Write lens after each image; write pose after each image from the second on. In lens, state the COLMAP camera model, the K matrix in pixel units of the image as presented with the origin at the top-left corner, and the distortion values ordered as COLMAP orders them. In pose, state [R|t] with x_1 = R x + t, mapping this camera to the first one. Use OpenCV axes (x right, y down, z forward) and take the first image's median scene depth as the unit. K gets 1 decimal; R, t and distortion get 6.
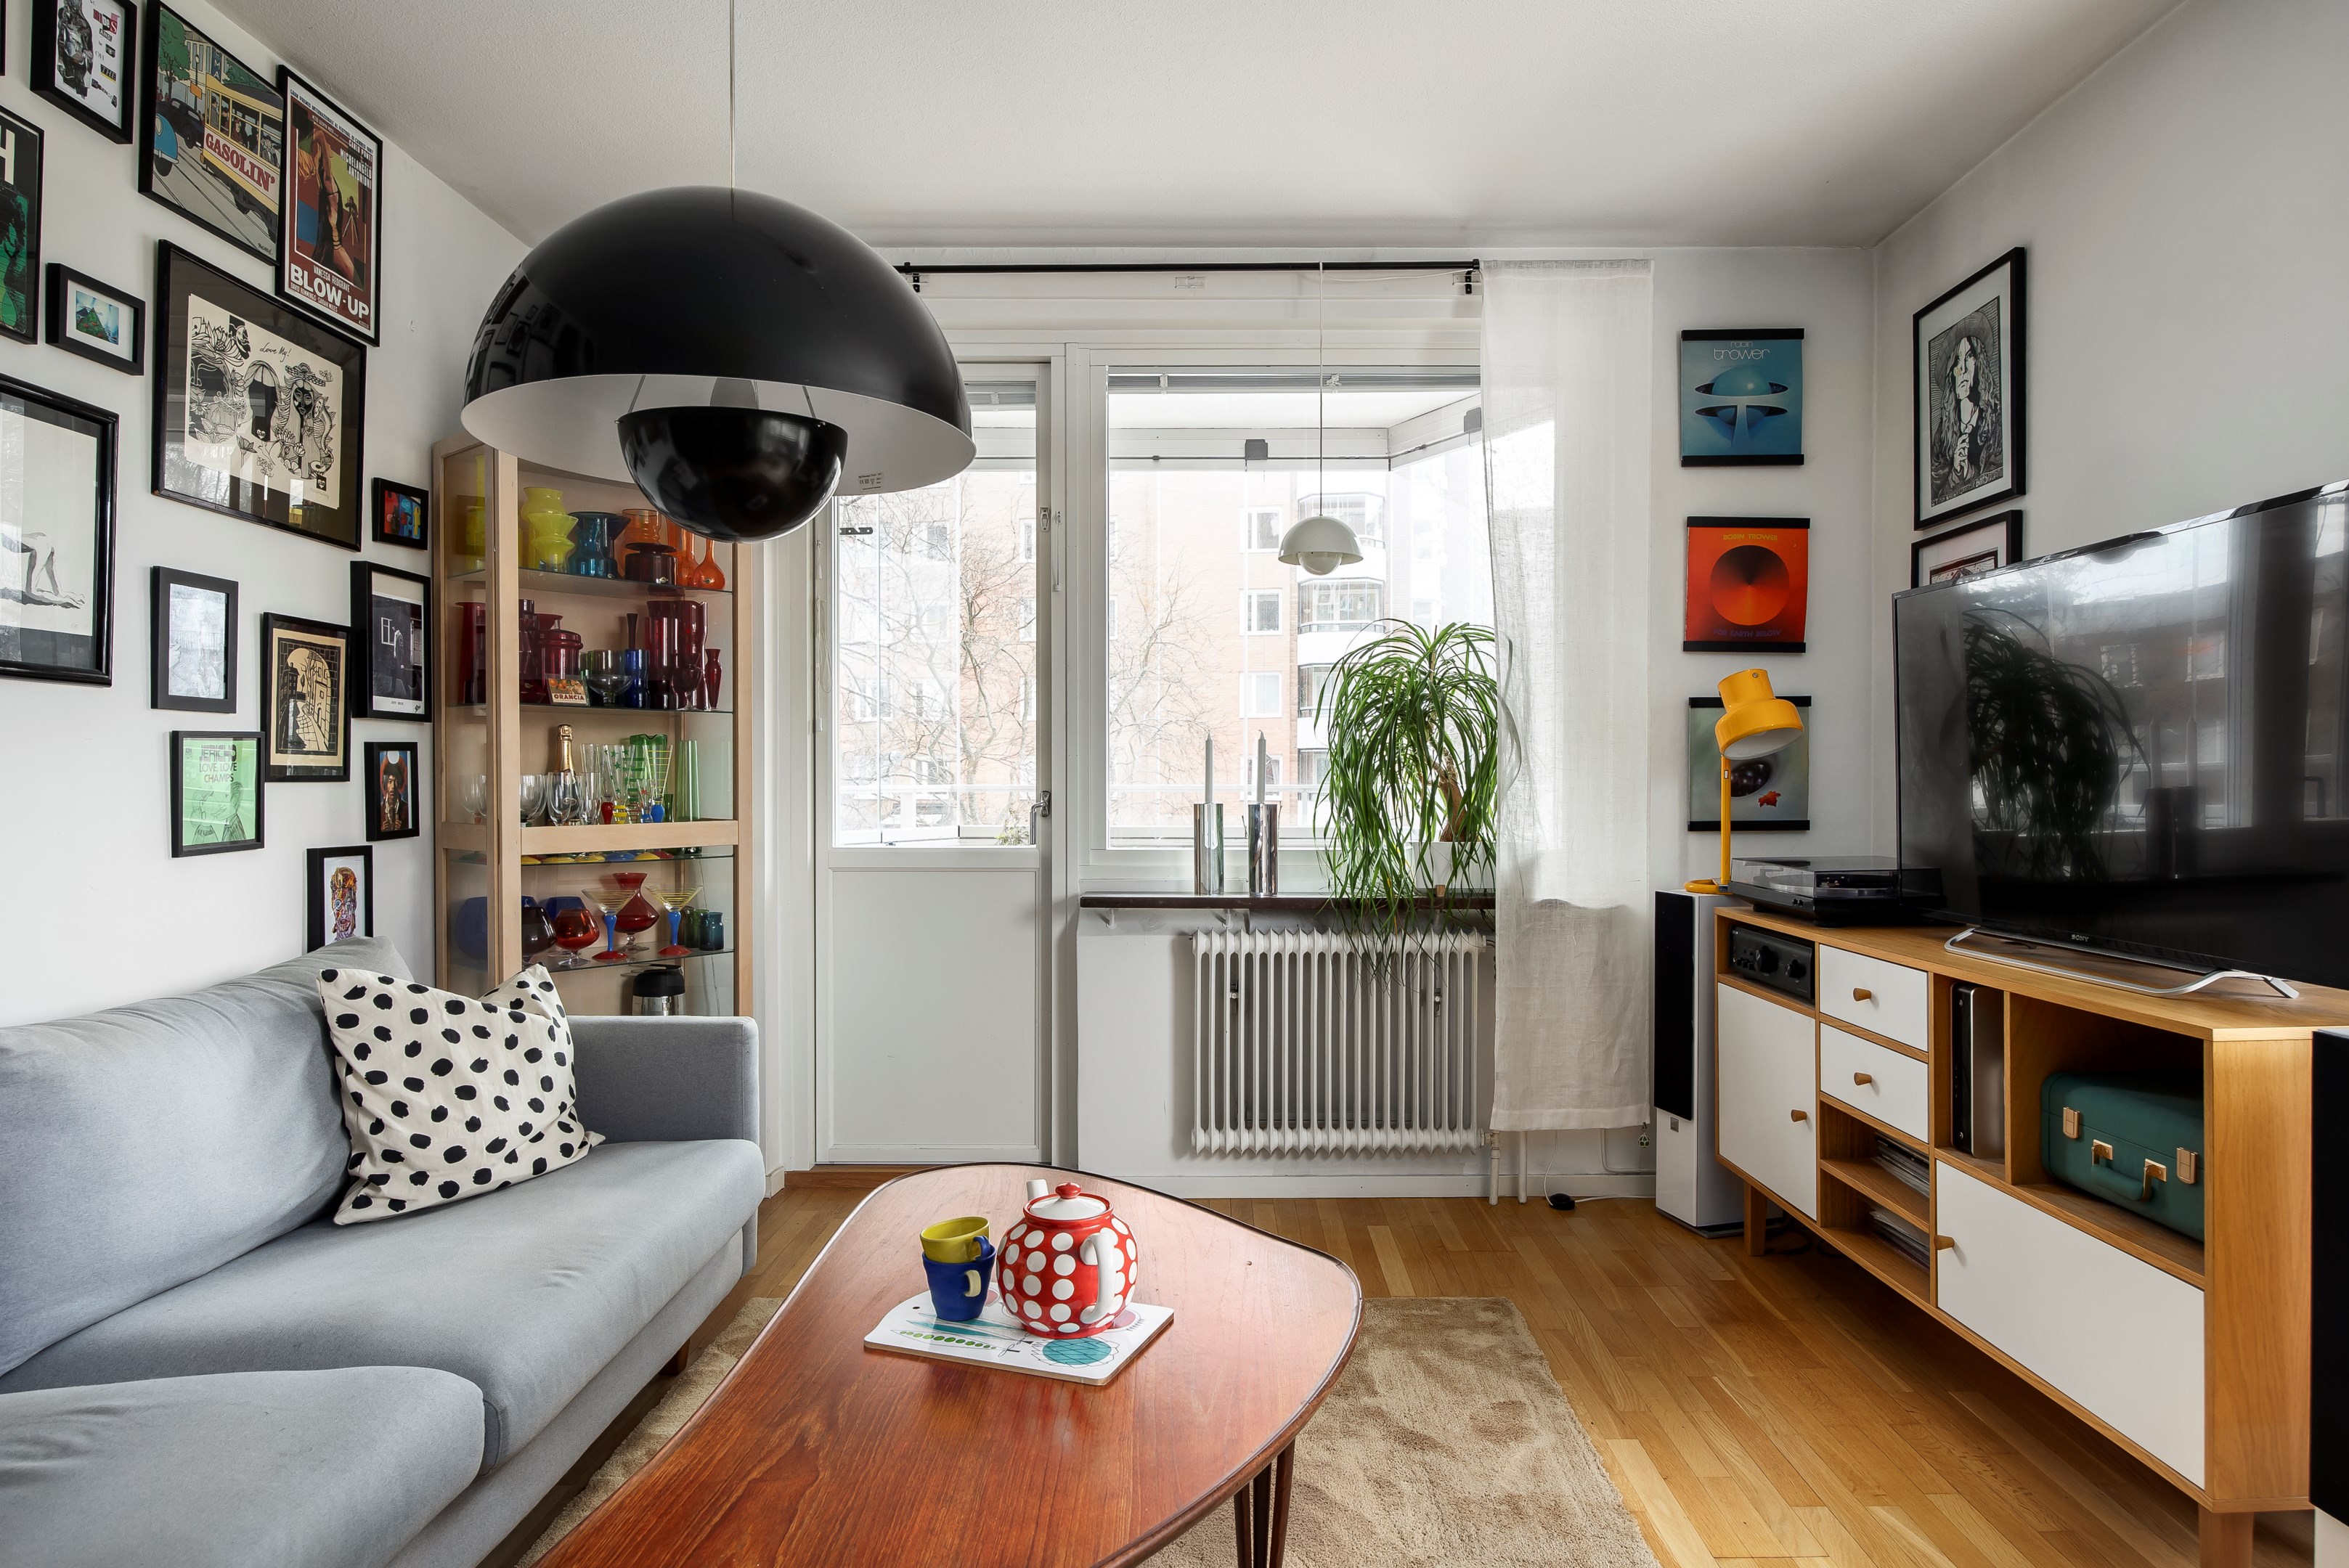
lens RADIAL K [[1384.9, 0, 1186.6], [0, 1384.9, 786.5], [0, 0, 1]] dist [0.003317, -0.004575]
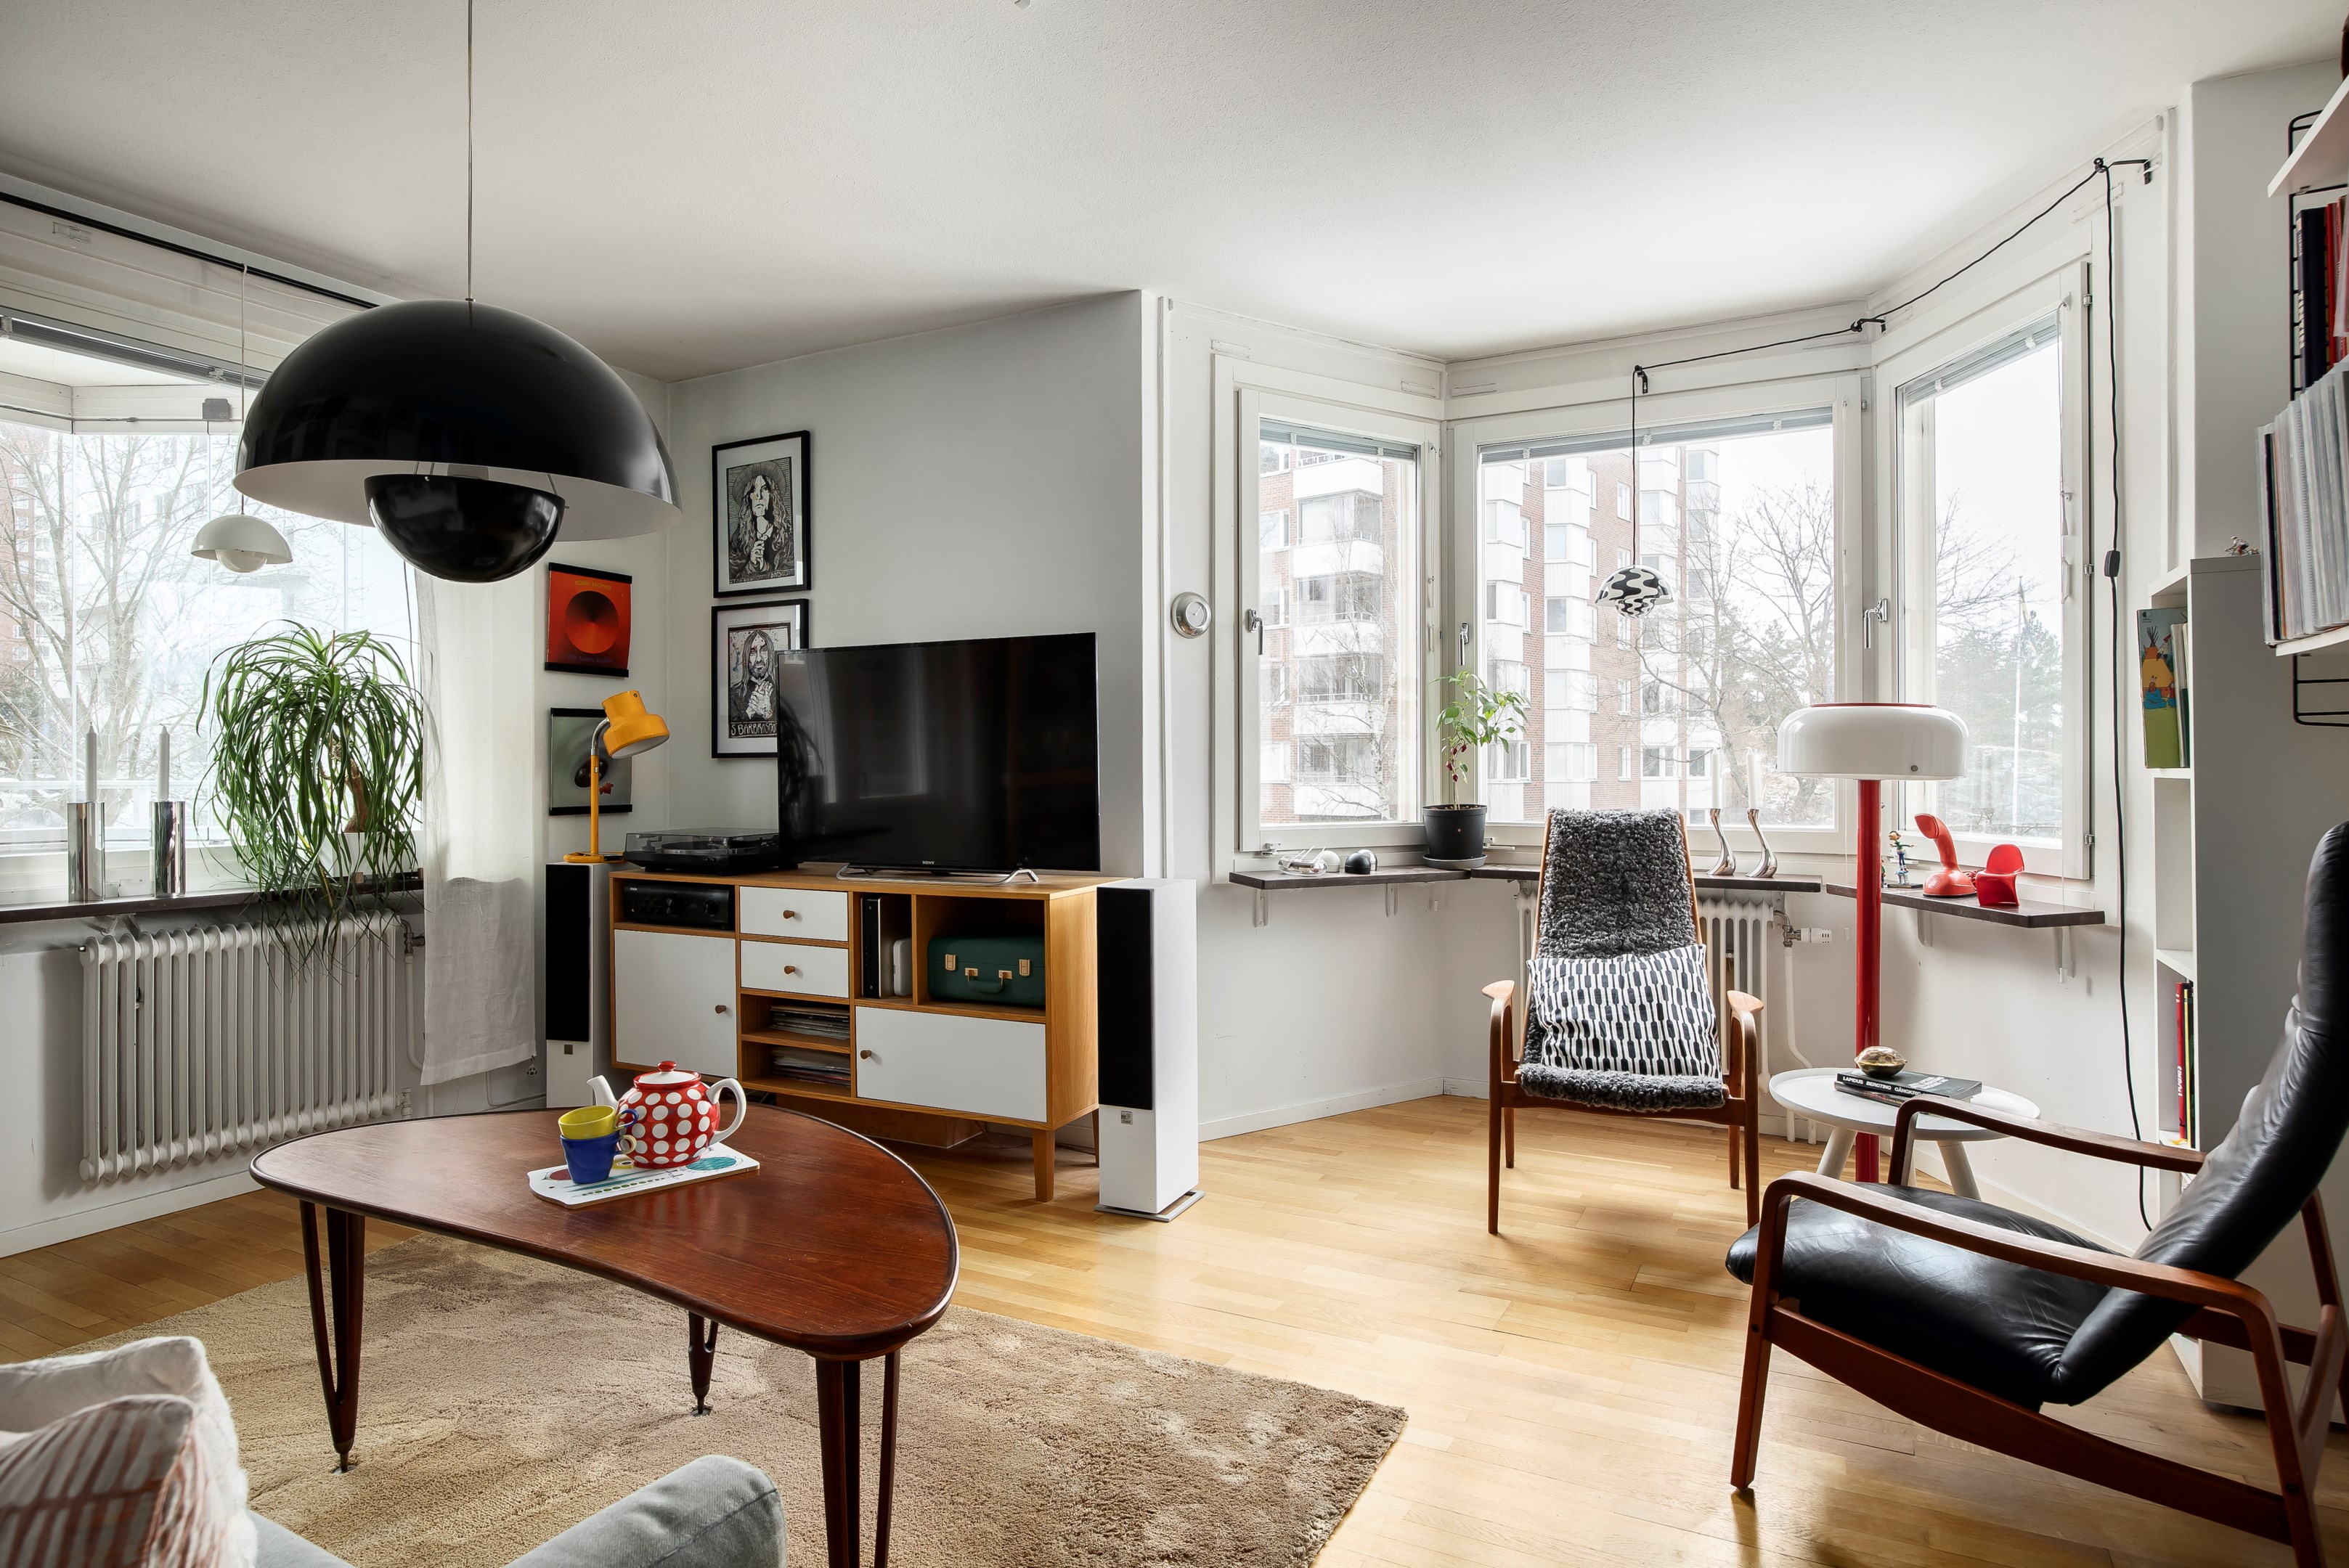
lens RADIAL K [[1343.6, 0, 1127.3], [0, 1343.6, 753.8], [0, 0, 1]] dist [-0.001284, -0.001932]
pose [[0.487960, 0.008145, 0.872828, -0.560422], [0.007582, 0.999879, -0.013569, -0.003715], [-0.872833, 0.013239, 0.487839, -0.046148]]
